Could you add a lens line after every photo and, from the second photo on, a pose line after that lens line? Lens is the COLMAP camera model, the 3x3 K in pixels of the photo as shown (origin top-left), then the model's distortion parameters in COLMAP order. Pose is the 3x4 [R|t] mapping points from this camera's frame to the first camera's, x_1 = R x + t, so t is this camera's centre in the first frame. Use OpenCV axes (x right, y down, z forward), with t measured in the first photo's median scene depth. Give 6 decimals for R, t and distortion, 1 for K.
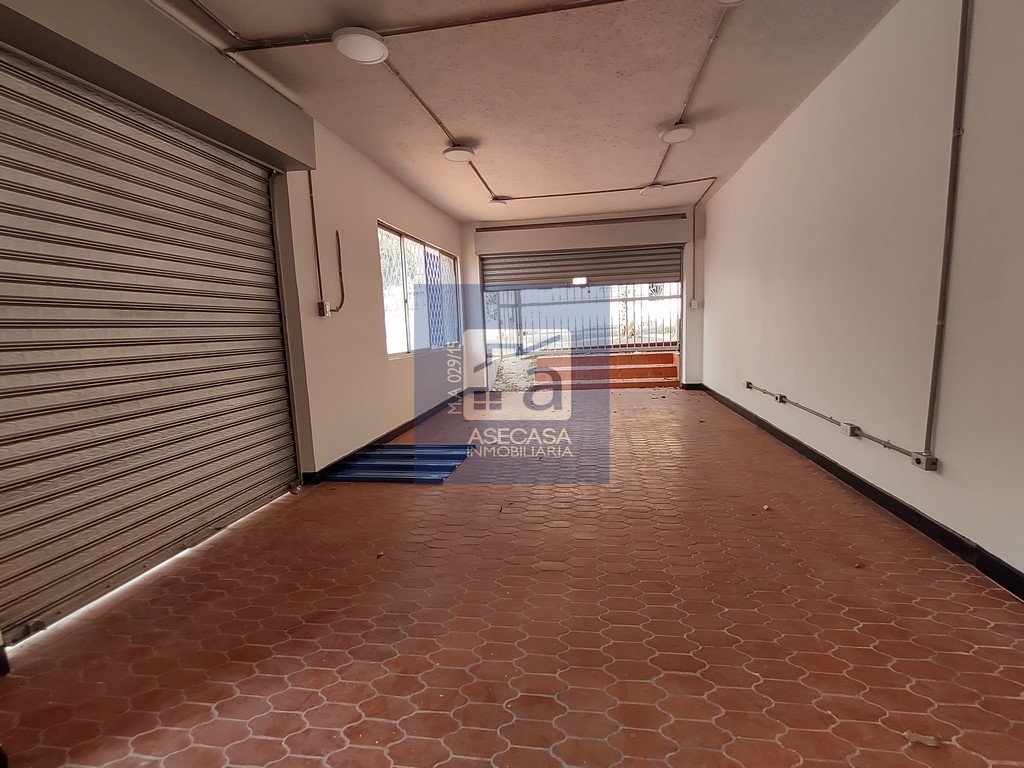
lens RADIAL K [[453.5, 0, 519.5], [0, 453.5, 387.3], [0, 0, 1]] dist [0.000945, -0.000028]
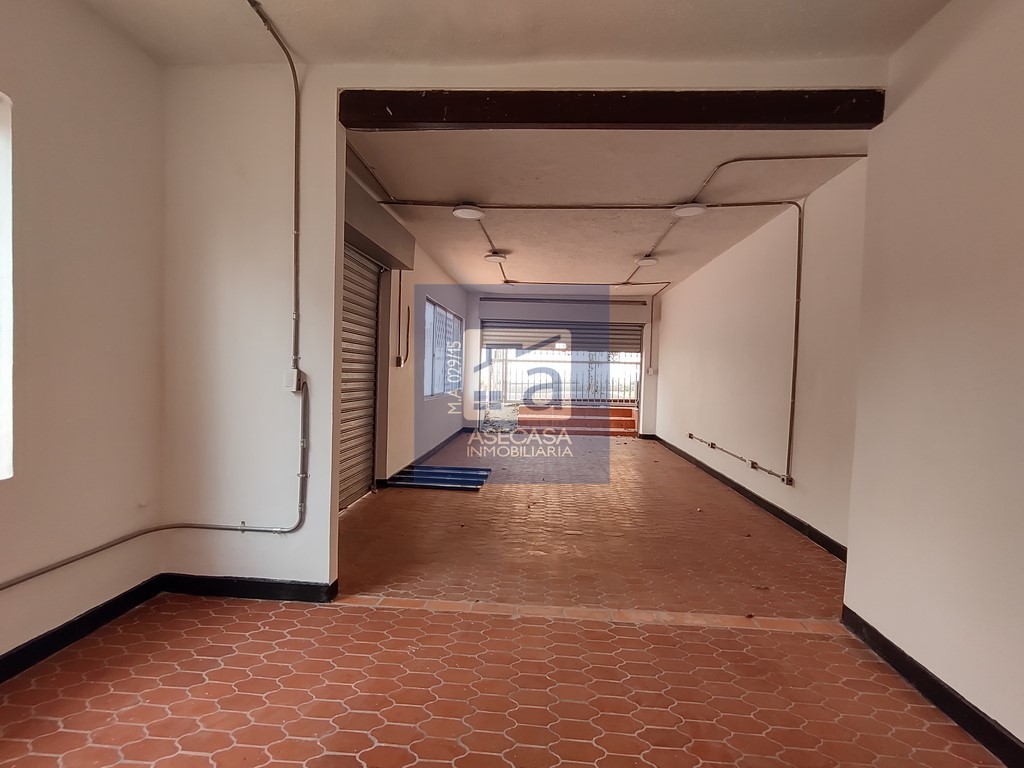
lens RADIAL K [[453.5, 0, 519.5], [0, 453.5, 387.3], [0, 0, 1]] dist [0.000945, -0.000028]
pose [[0.992905, 0.065390, 0.099321, -0.153785], [-0.054507, 0.992591, -0.108594, 0.028486], [-0.105686, 0.102410, 0.989112, -0.317786]]
